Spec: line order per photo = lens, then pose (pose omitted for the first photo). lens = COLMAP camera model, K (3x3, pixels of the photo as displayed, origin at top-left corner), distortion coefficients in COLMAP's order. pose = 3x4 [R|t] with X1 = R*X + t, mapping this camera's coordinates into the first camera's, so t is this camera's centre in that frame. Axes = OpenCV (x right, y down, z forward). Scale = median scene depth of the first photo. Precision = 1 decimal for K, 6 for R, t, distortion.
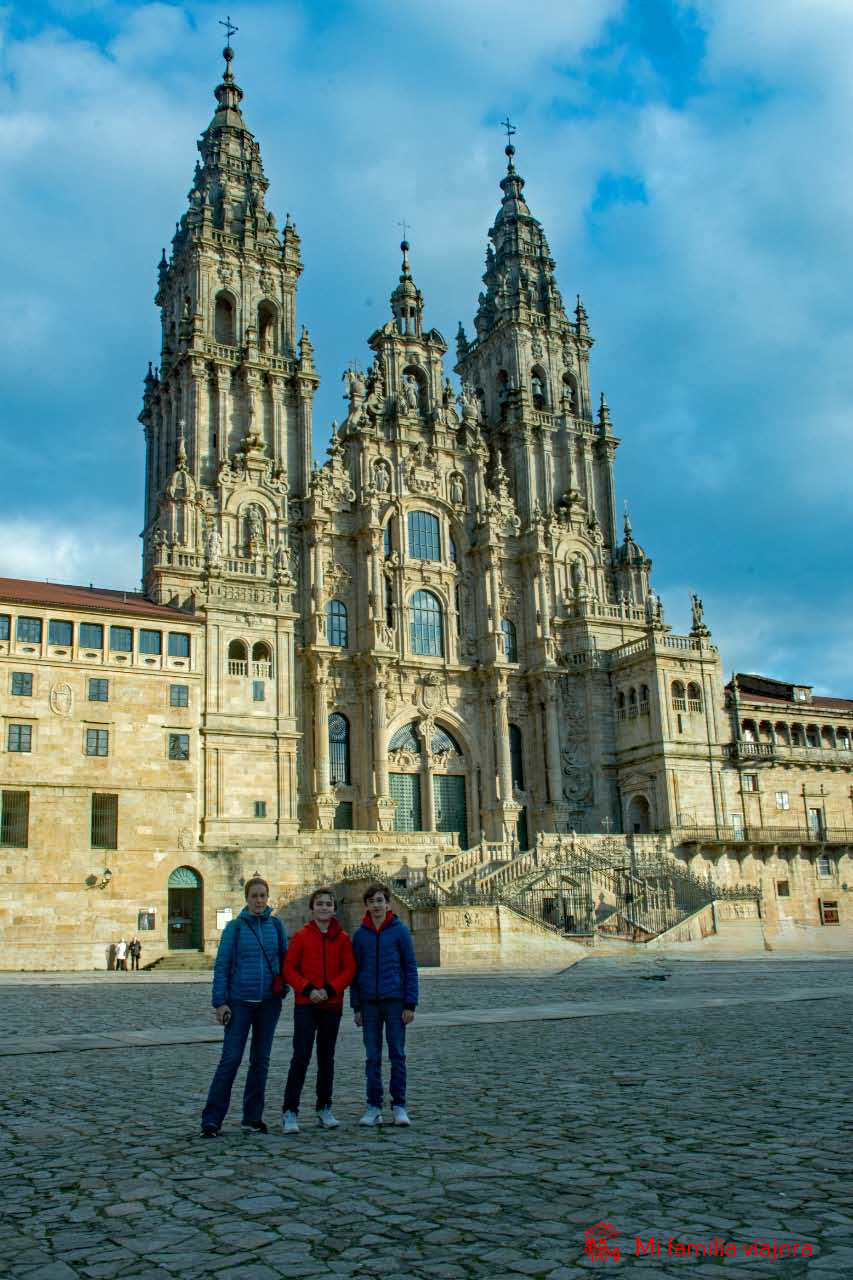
lens RADIAL K [[1187.0, 0, 423.4], [0, 1187.0, 666.1], [0, 0, 1]] dist [-0.097465, 0.156885]
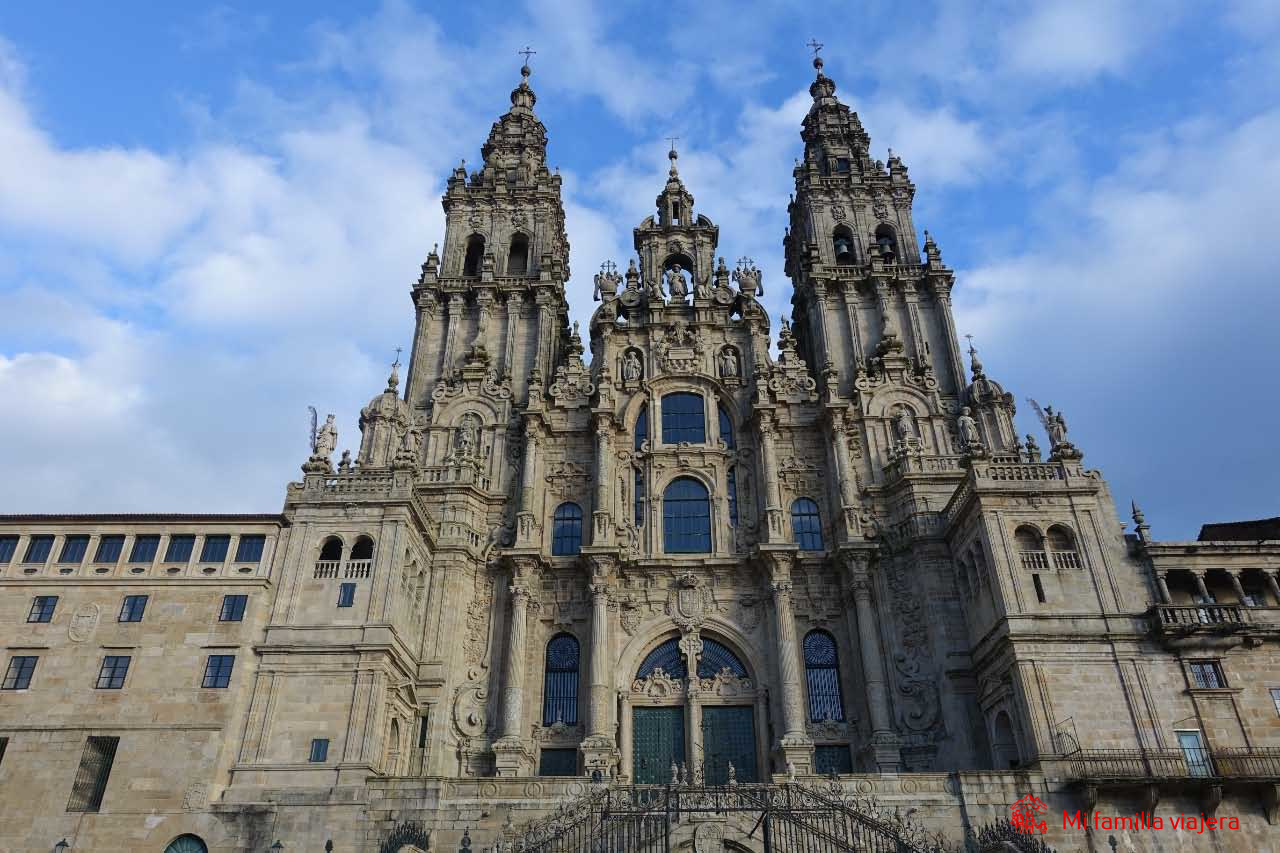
lens RADIAL K [[889.1, 0, 640.0], [0, 889.1, 426.5], [0, 0, 1]] dist [0.003740, -0.004191]
pose [[0.865321, -0.233031, -0.443753, 0.263081], [0.090086, 0.943240, -0.319661, 0.100278], [0.493056, 0.236634, 0.837198, 0.465971]]
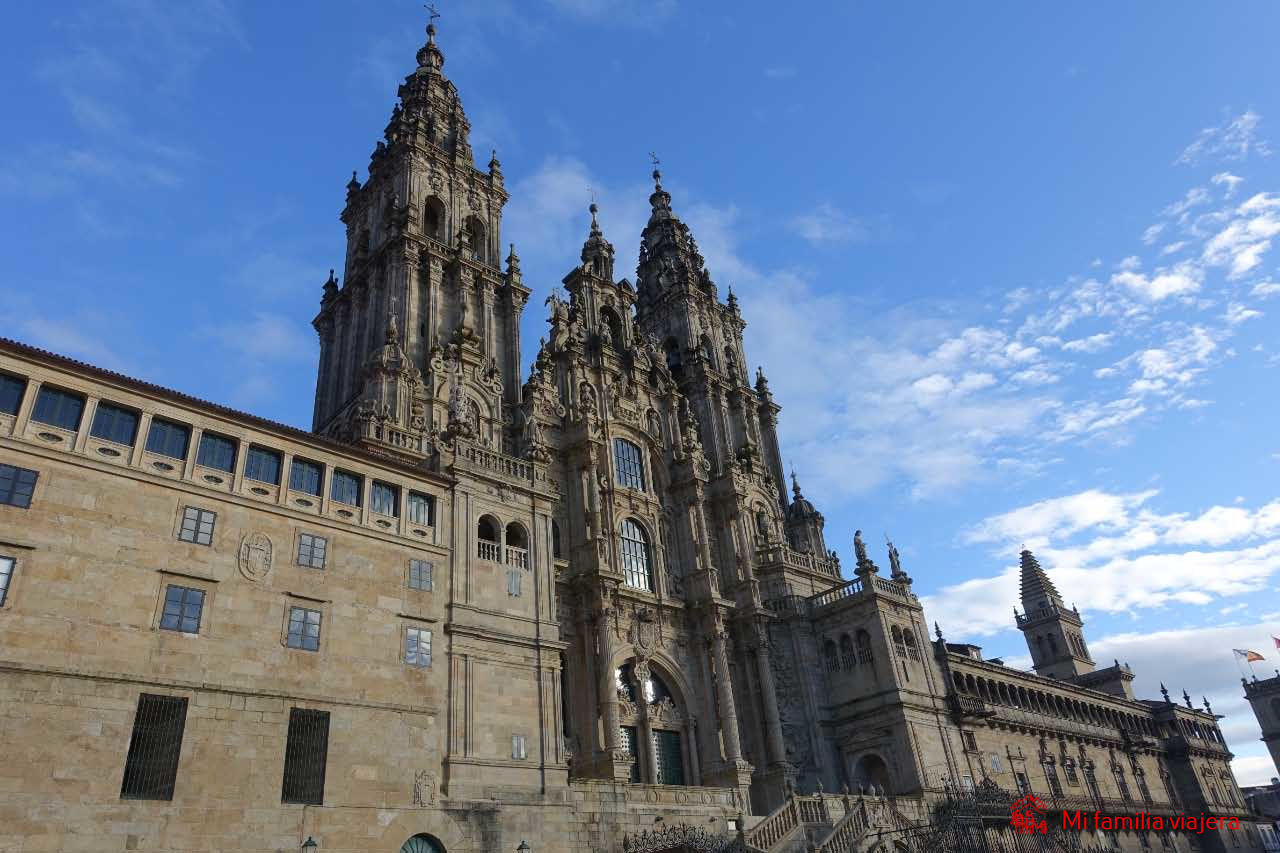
lens RADIAL K [[889.1, 0, 640.0], [0, 889.1, 426.5], [0, 0, 1]] dist [0.003740, -0.004191]
pose [[0.967042, 0.081689, 0.241156, -0.168264], [-0.003230, 0.950996, -0.309188, 0.082094], [-0.254596, 0.298219, 0.919917, 0.351012]]
